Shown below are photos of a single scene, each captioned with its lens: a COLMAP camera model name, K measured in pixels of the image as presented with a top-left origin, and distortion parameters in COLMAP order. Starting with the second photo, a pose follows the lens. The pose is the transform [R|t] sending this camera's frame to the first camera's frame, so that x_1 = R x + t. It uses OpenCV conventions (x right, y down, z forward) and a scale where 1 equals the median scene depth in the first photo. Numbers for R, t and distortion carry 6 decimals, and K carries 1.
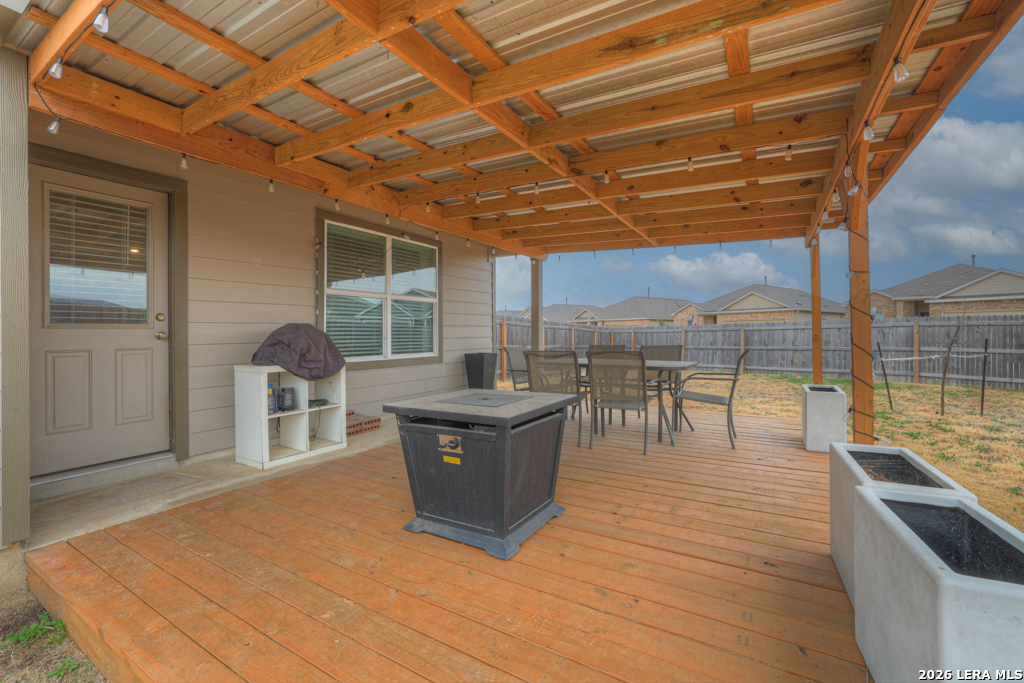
lens RADIAL K [[442.1, 0, 510.7], [0, 442.1, 332.0], [0, 0, 1]] dist [-0.015766, 0.000040]
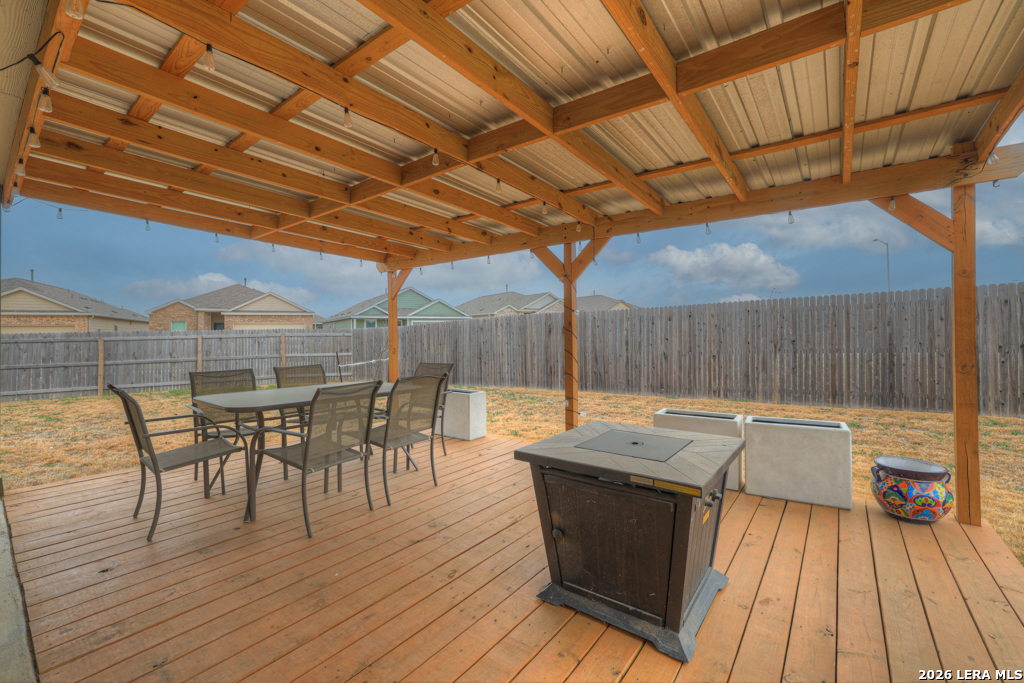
lens RADIAL K [[442.1, 0, 510.7], [0, 442.1, 332.0], [0, 0, 1]] dist [-0.015766, 0.000040]
pose [[0.140055, 0.012170, 0.990069, -0.153480], [0.006889, 0.999888, -0.013265, -0.004346], [-0.990120, 0.008679, 0.139956, 0.172671]]
